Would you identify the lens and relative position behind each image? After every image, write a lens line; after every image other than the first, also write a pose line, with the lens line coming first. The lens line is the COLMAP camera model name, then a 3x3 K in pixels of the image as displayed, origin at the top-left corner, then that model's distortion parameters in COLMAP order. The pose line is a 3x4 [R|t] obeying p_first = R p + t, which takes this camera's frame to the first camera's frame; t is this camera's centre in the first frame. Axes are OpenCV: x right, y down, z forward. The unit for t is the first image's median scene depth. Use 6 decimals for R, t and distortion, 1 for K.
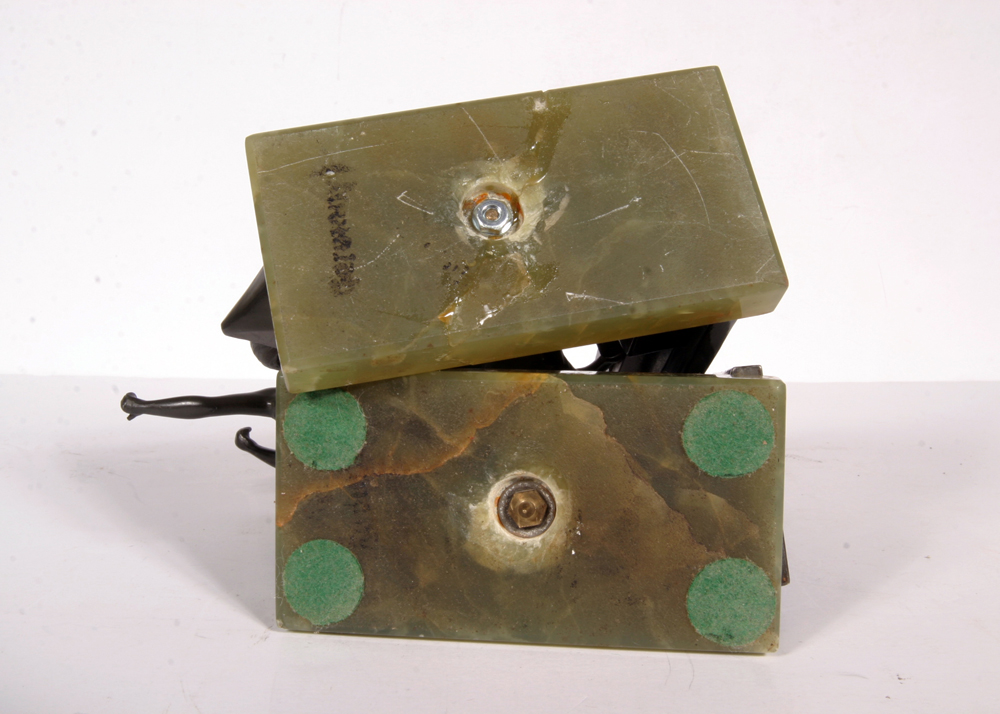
lens RADIAL K [[1279.5, 0, 496.7], [0, 1279.5, 361.0], [0, 0, 1]] dist [-0.031777, 0.000000]
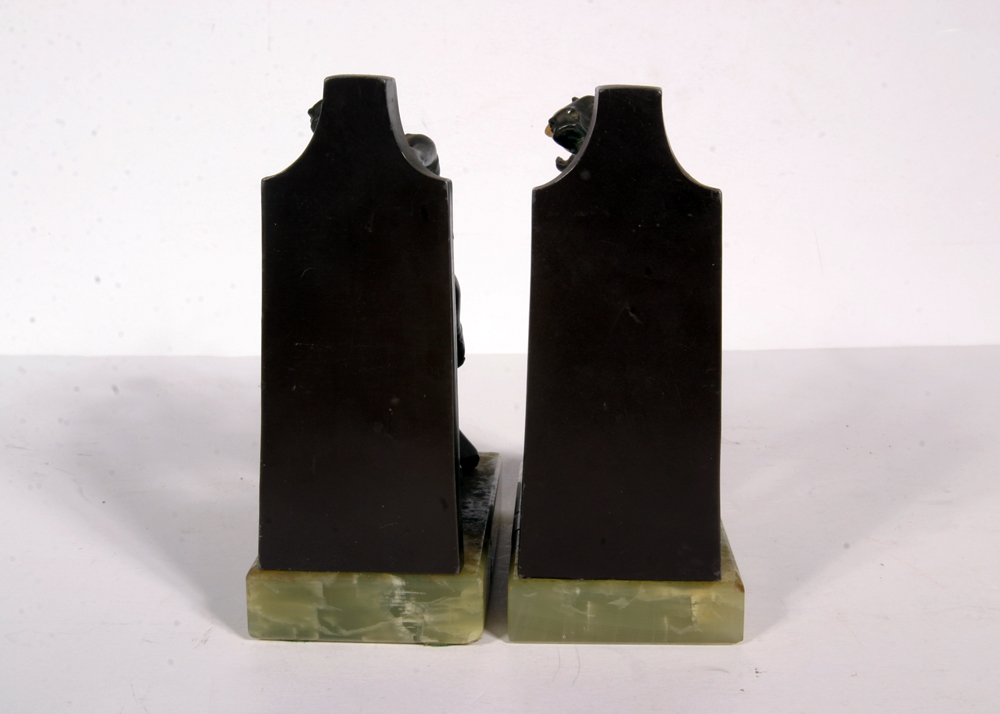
lens RADIAL K [[1475.7, 0, 502.6], [0, 1475.7, 351.2], [0, 0, 1]] dist [-0.005540, 0.000000]
pose [[0.999804, -0.014199, 0.013777, 0.066737], [0.013052, 0.996705, 0.080056, -0.138224], [-0.014868, -0.079860, 0.996695, -0.280148]]
